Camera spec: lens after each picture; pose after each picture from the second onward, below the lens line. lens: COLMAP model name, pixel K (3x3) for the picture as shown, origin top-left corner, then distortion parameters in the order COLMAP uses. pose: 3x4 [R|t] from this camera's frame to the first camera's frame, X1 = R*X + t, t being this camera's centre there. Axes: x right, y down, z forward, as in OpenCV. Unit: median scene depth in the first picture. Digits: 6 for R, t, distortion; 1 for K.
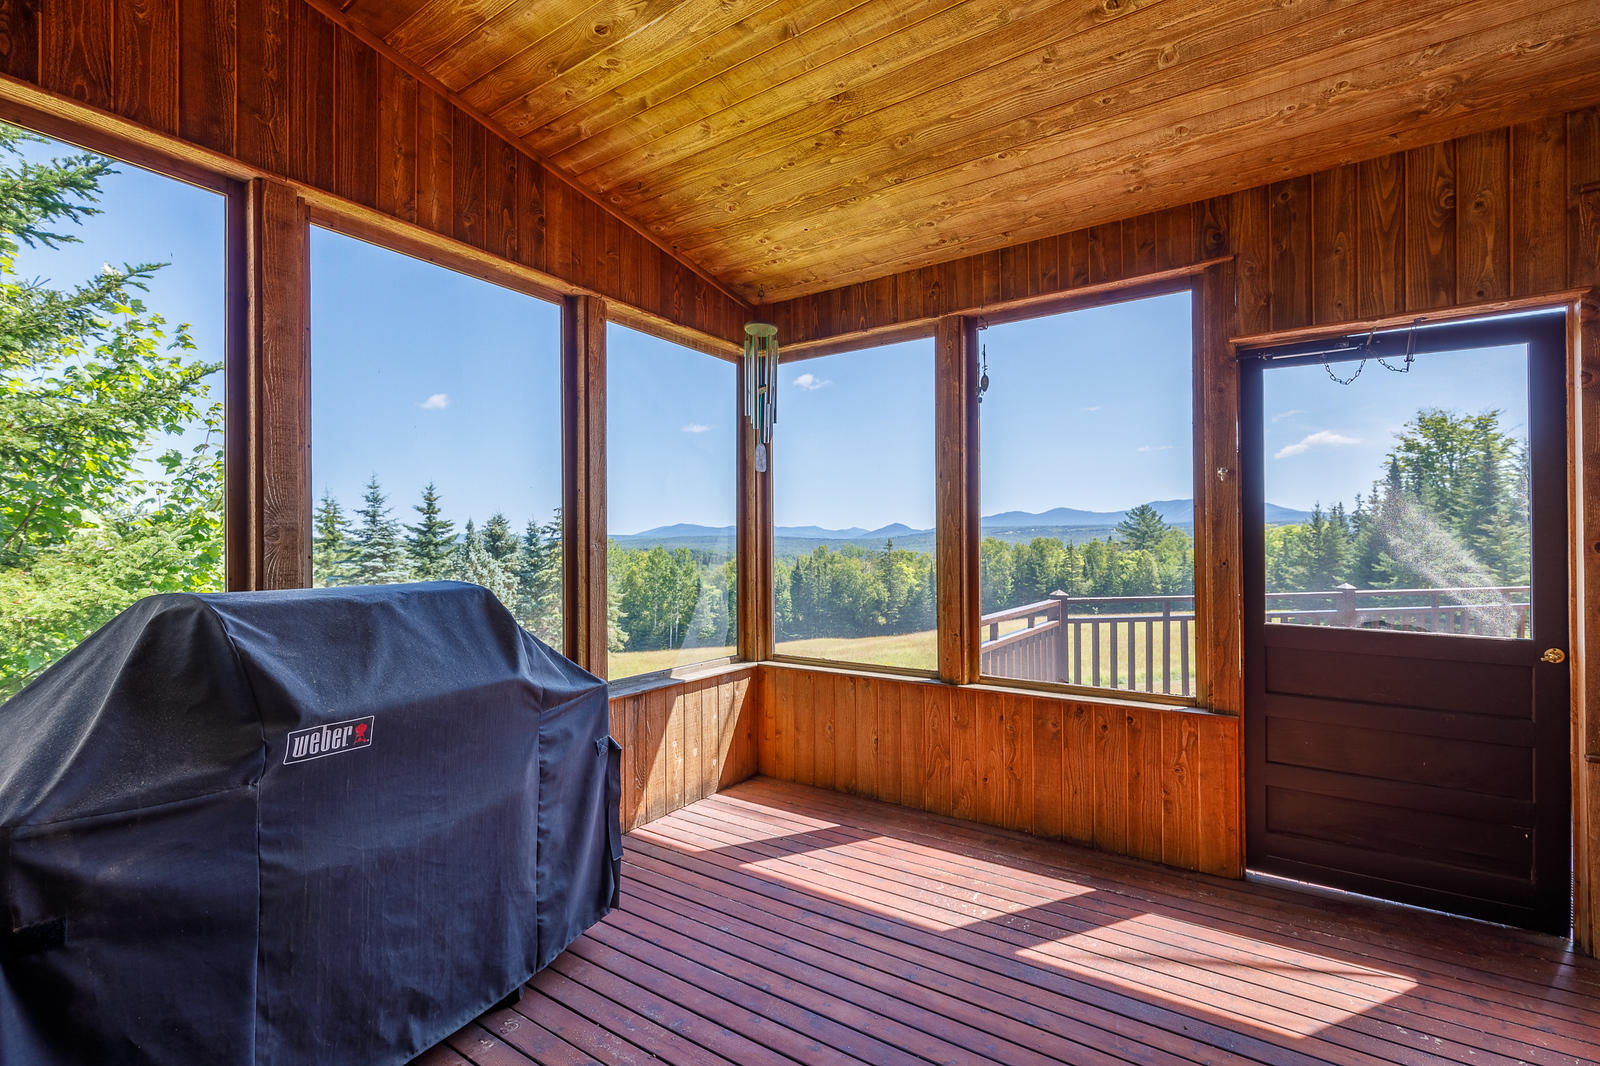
lens RADIAL K [[713.4, 0, 803.3], [0, 713.4, 540.4], [0, 0, 1]] dist [0.001824, -0.000067]
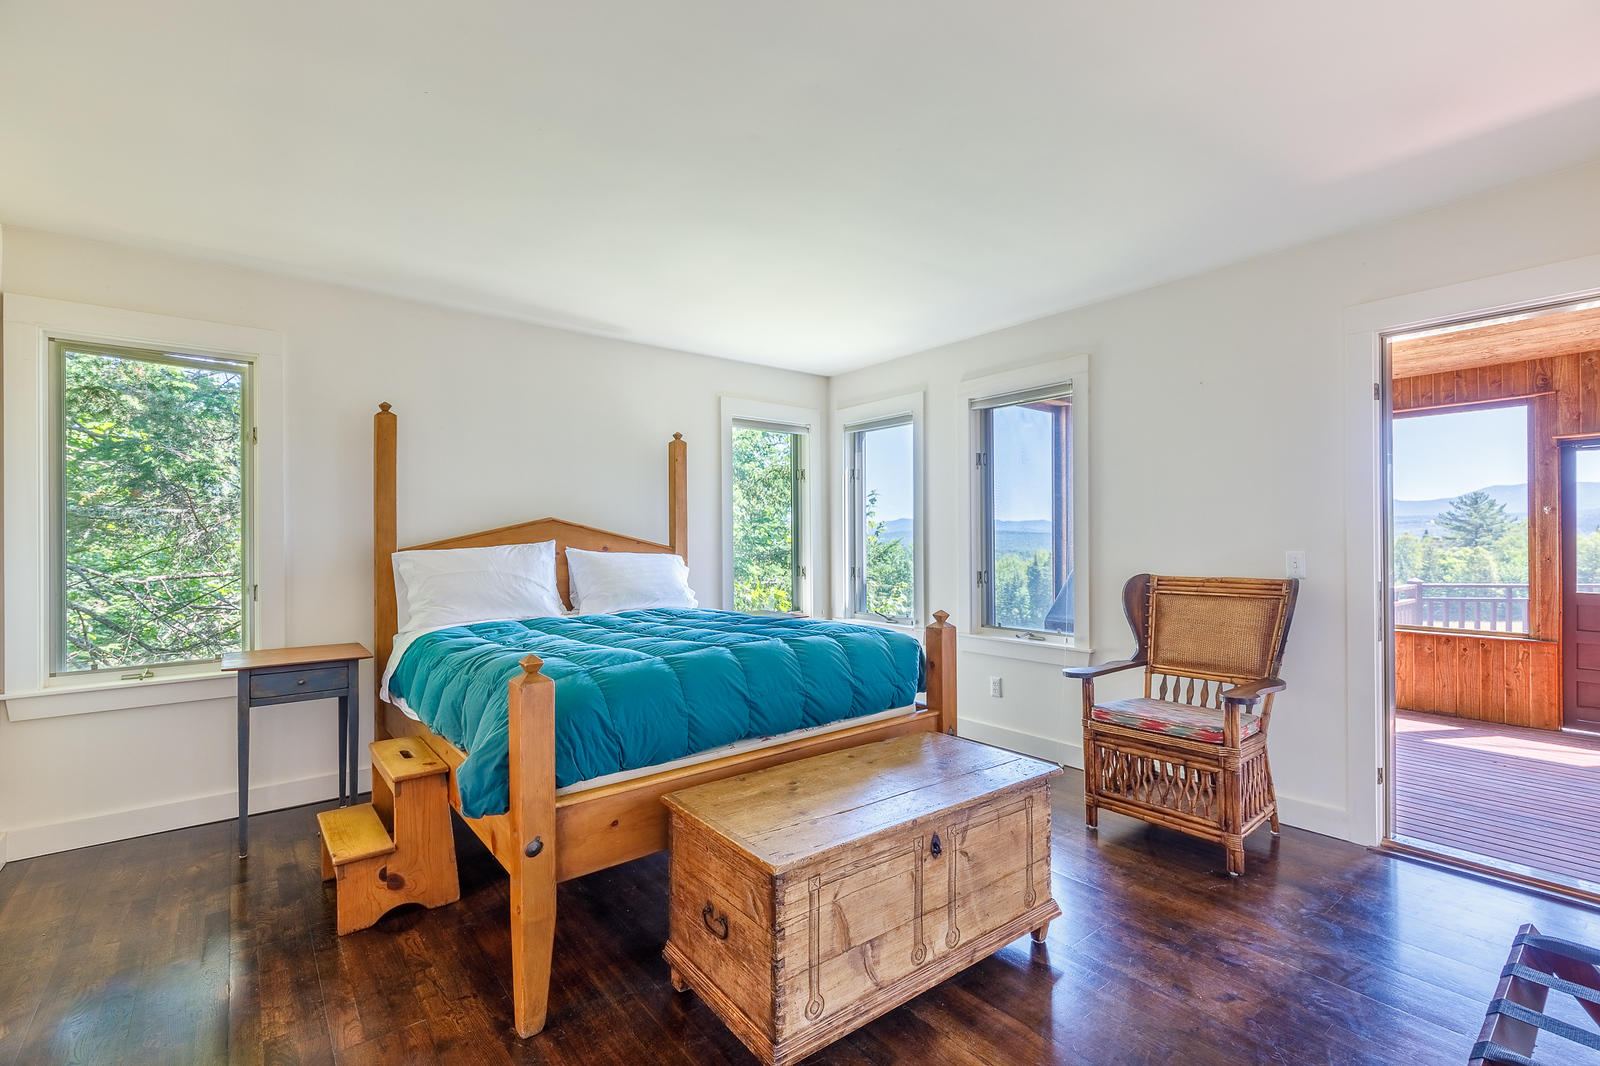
lens RADIAL K [[713.4, 0, 803.3], [0, 713.4, 540.4], [0, 0, 1]] dist [0.001824, -0.000067]
pose [[0.952256, 0.000899, -0.305298, -0.644671], [0.001228, 0.999976, 0.006775, -0.028792], [0.305297, -0.006827, 0.952233, -1.277984]]
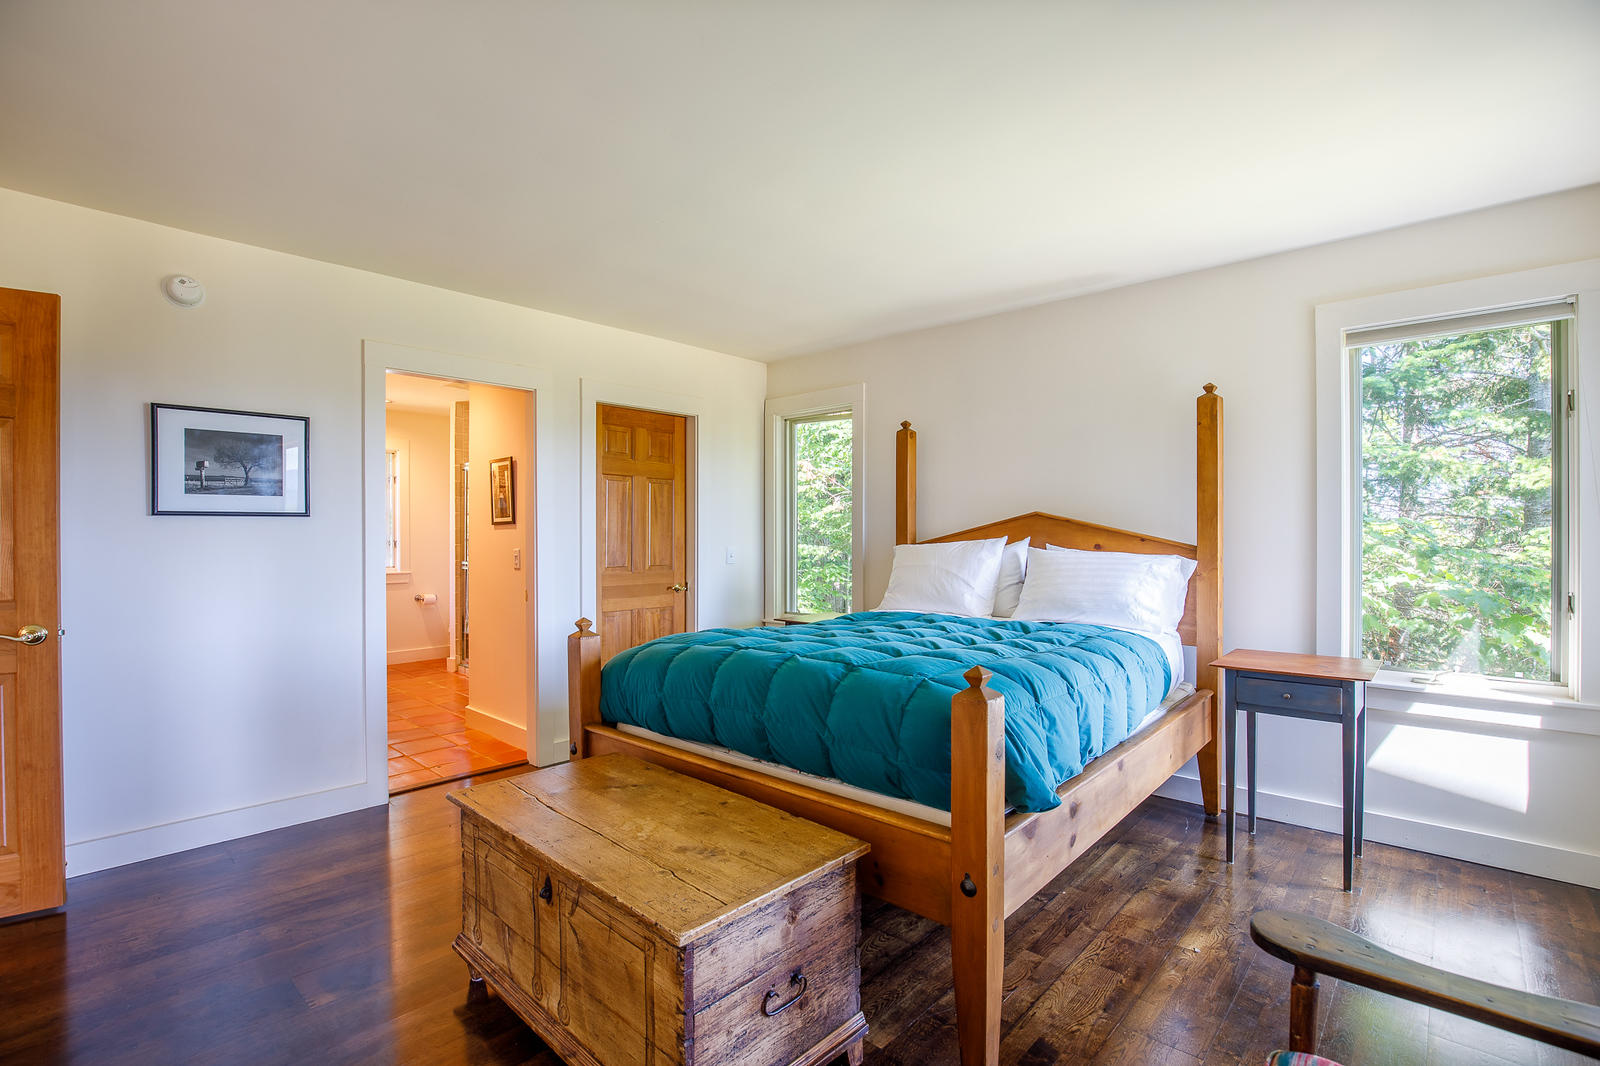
lens RADIAL K [[735.8, 0, 800.0], [0, 735.8, 533.0], [0, 0, 1]] dist [0.034175, 0.000018]
pose [[-0.159236, 0.012017, -0.987167, 2.353441], [0.014626, 0.999845, 0.009812, -0.132173], [0.987132, -0.012876, -0.159387, 4.599584]]
